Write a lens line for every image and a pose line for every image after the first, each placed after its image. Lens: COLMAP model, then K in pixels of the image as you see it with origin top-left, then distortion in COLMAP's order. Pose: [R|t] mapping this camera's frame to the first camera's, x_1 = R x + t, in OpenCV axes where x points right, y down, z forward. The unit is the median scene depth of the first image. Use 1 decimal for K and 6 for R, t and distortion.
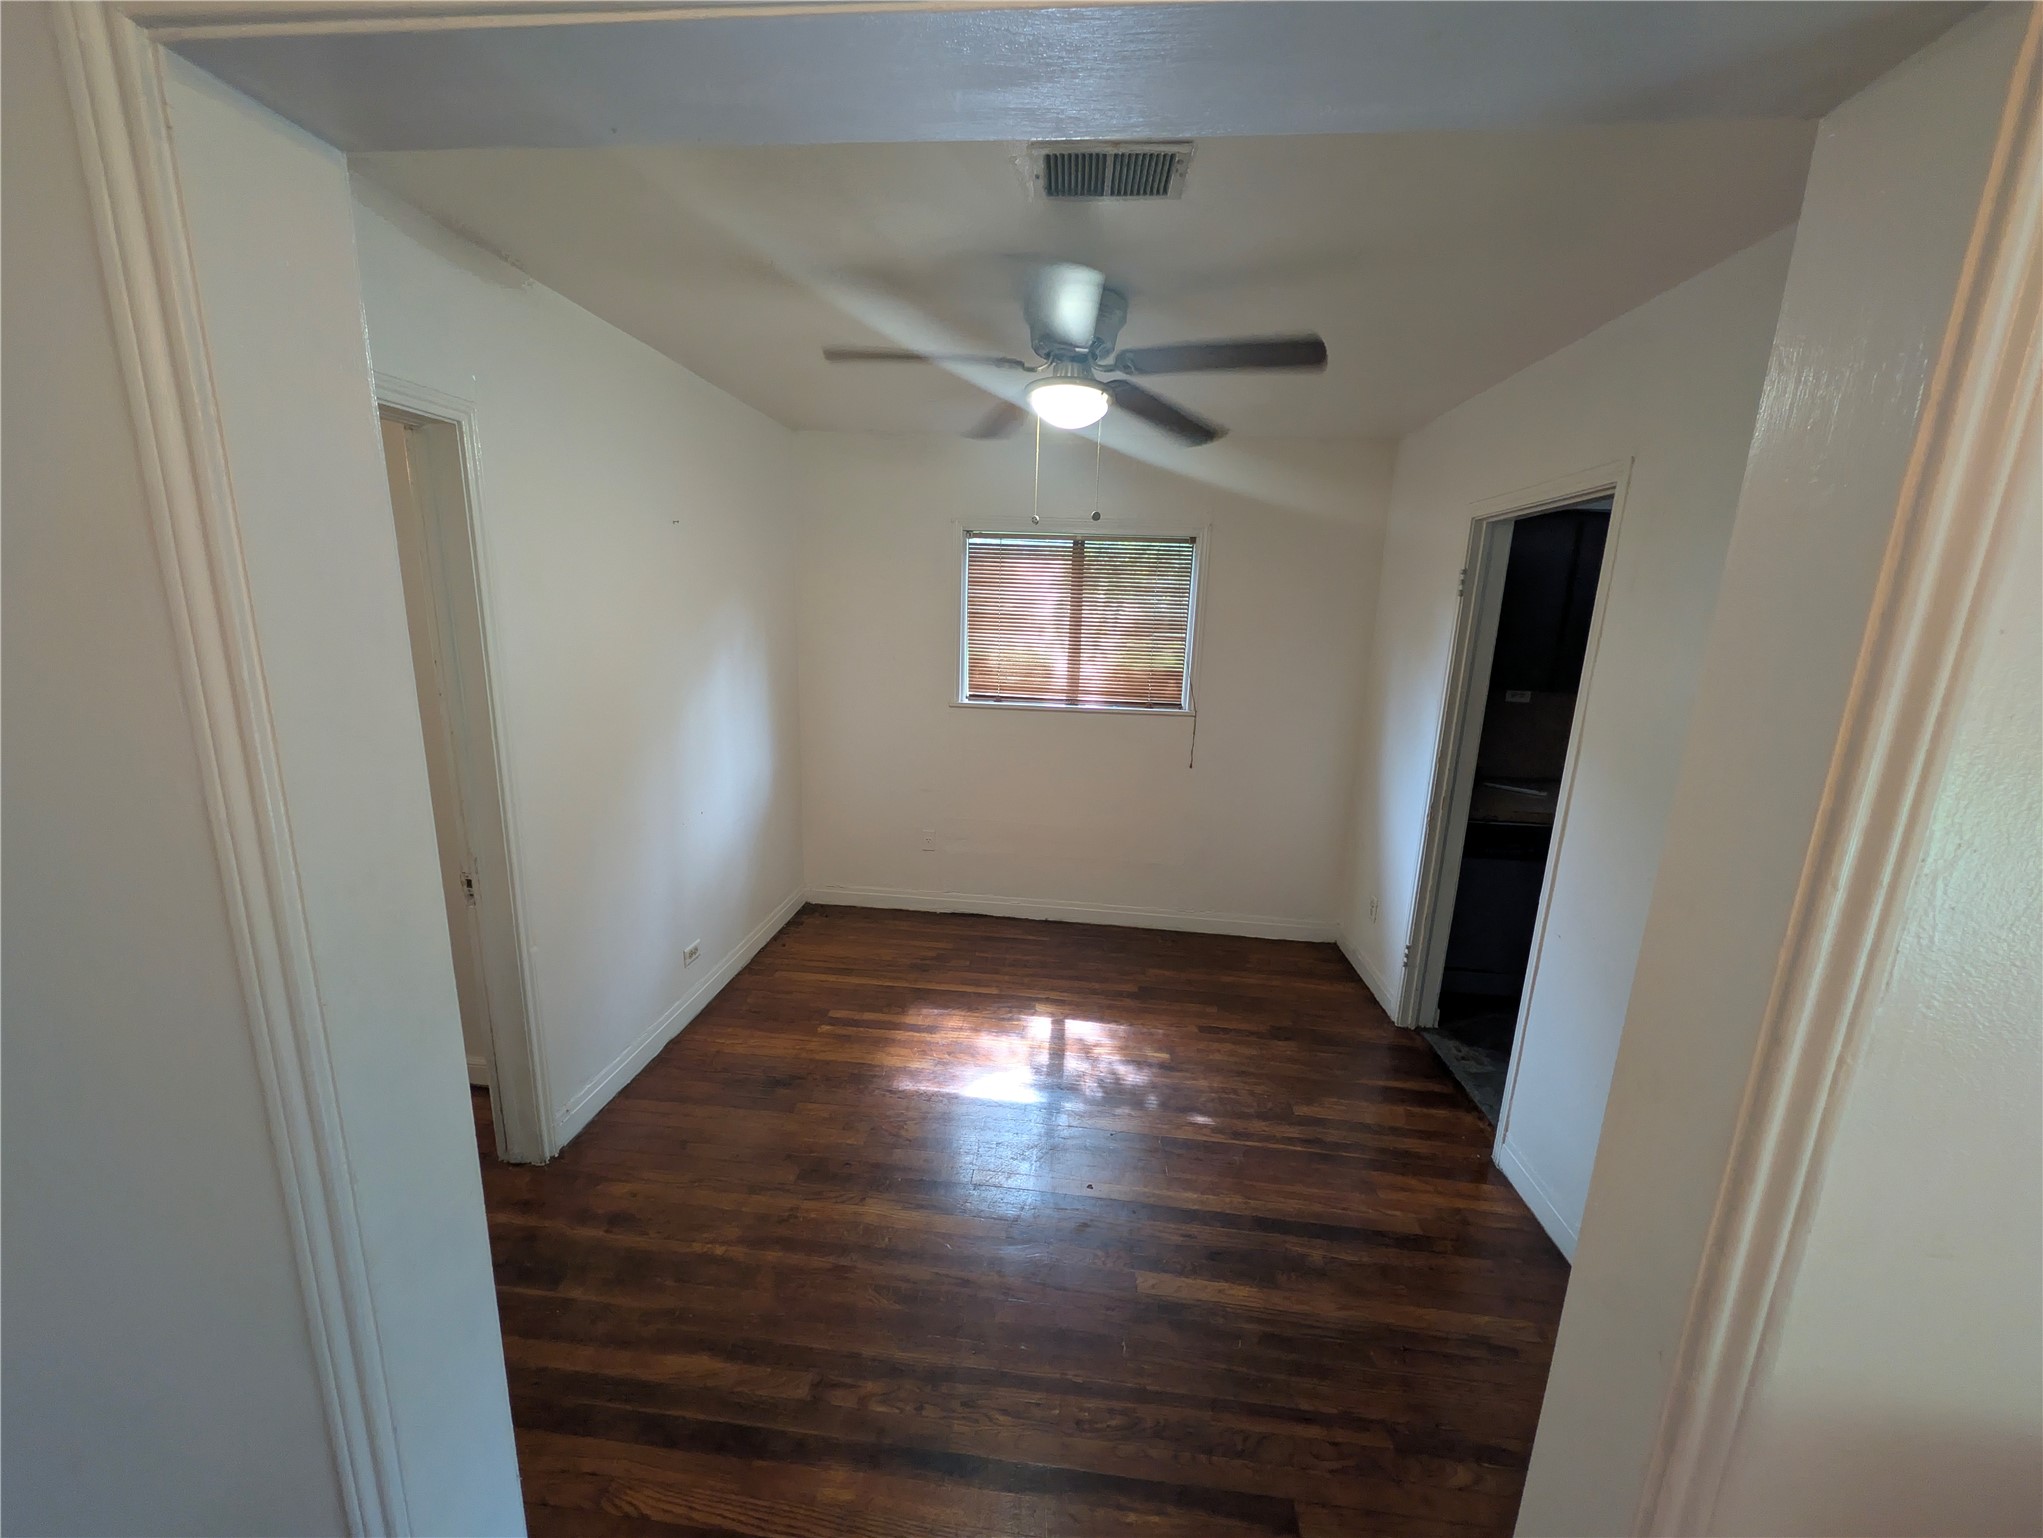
lens RADIAL K [[746.3, 0, 1021.5], [0, 746.3, 769.0], [0, 0, 1]] dist [-0.000022, 0.000133]
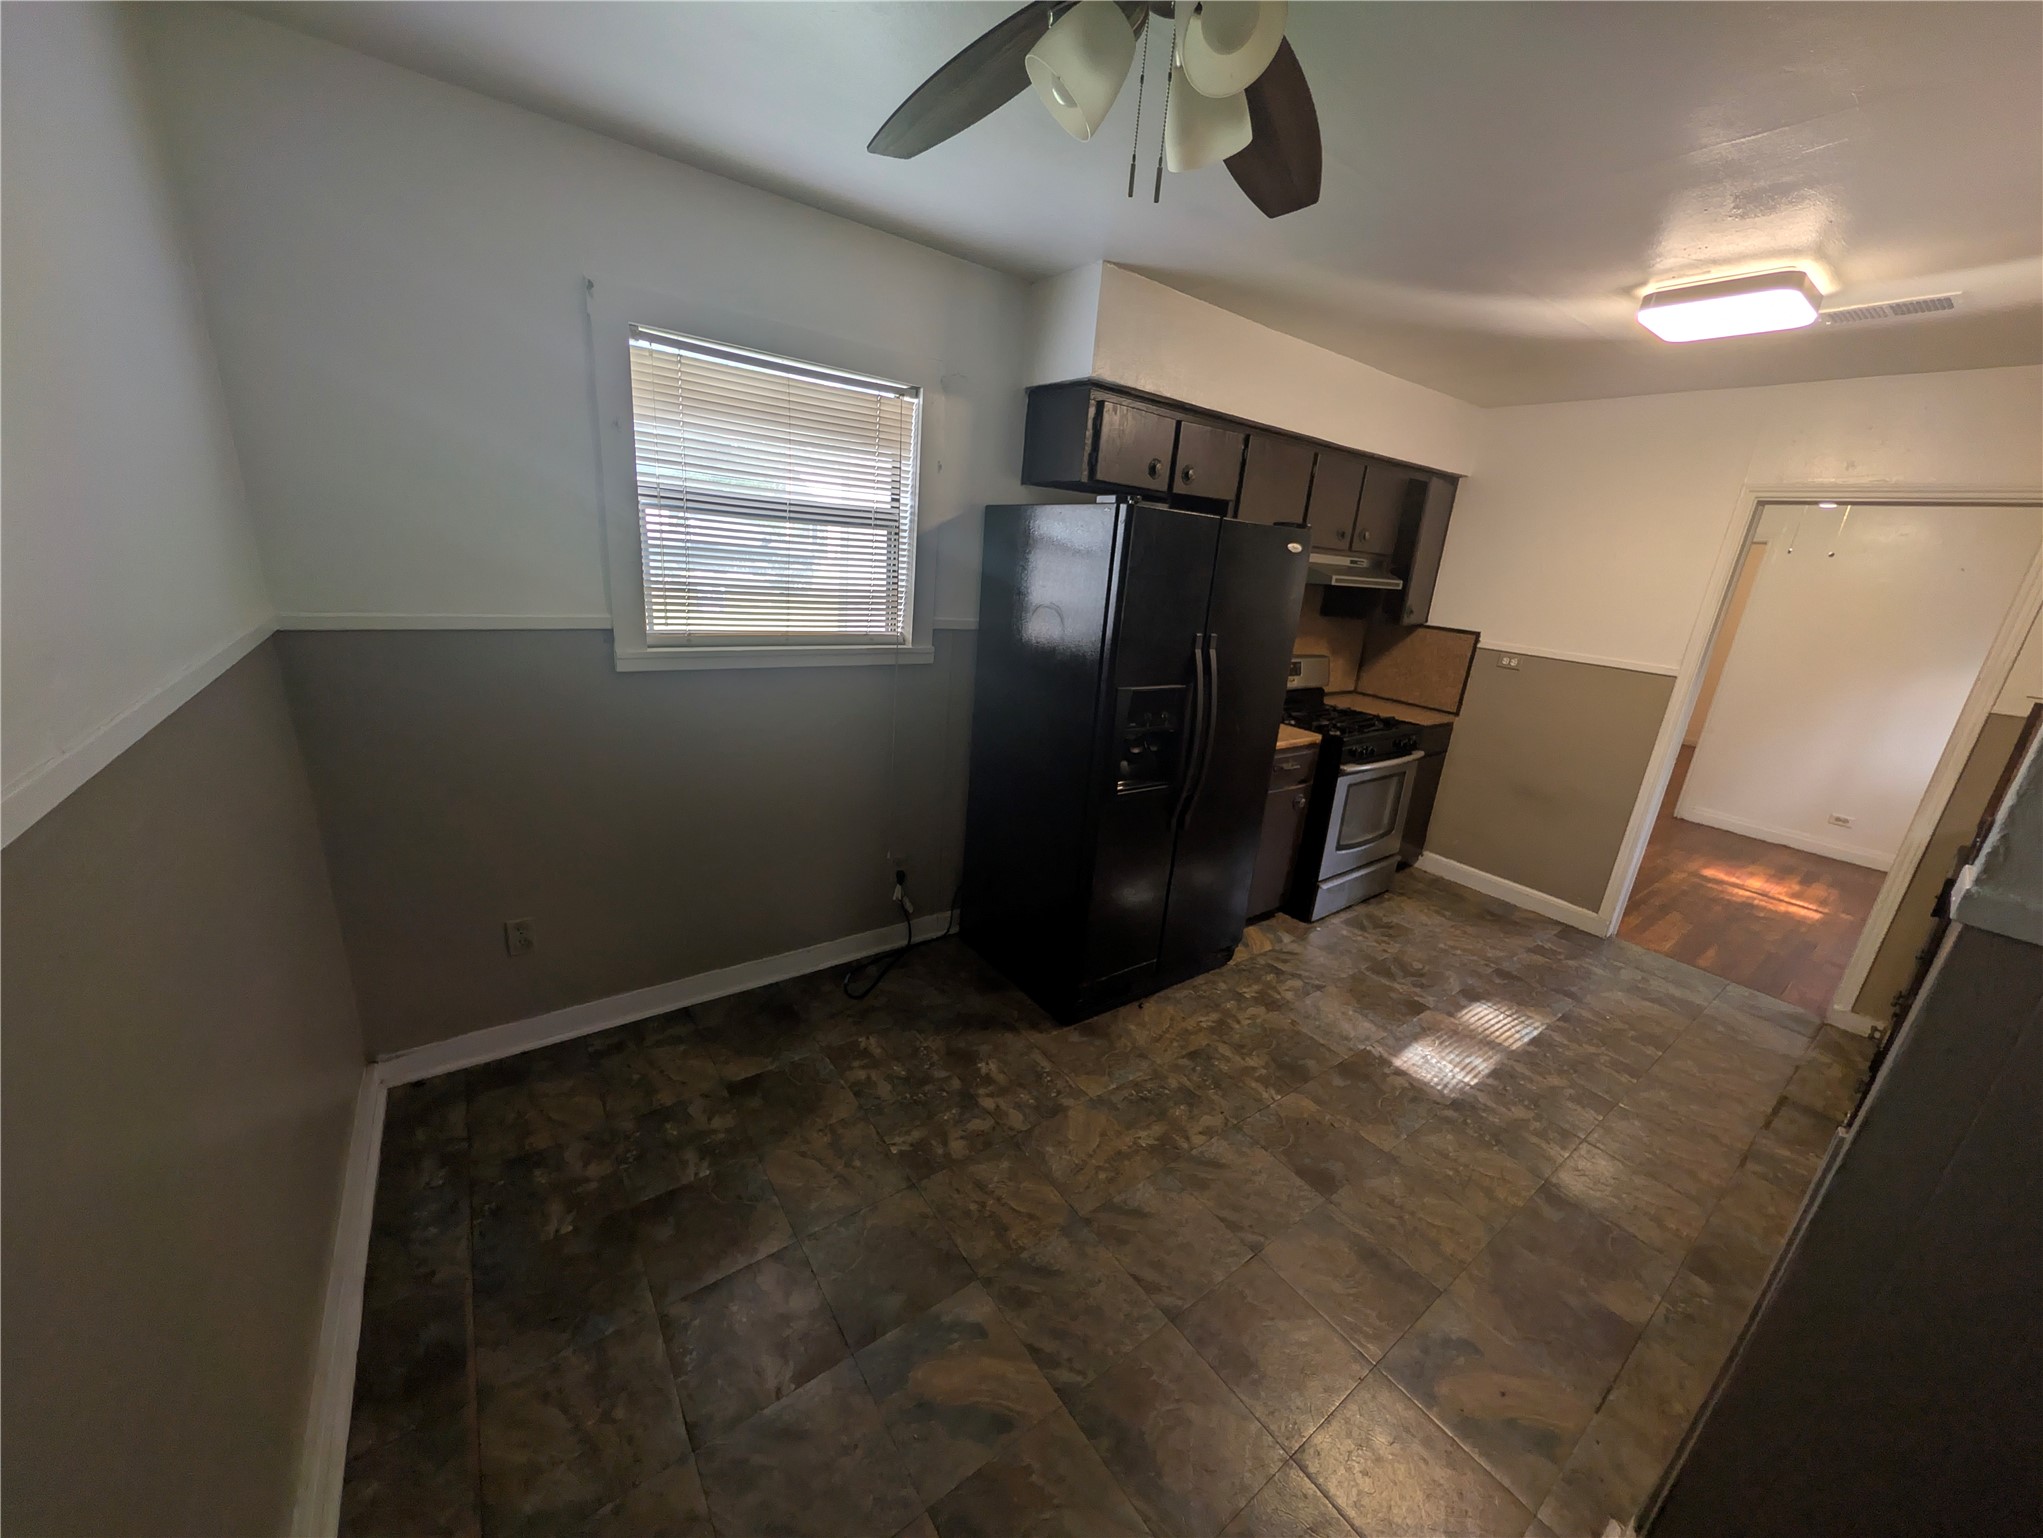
lens RADIAL K [[746.3, 0, 1021.5], [0, 746.3, 769.0], [0, 0, 1]] dist [-0.000022, 0.000133]
pose [[-0.740285, 0.103620, -0.664260, 2.228708], [-0.234634, 0.886101, 0.399714, -0.111420], [0.630020, 0.451760, -0.631655, 0.907064]]
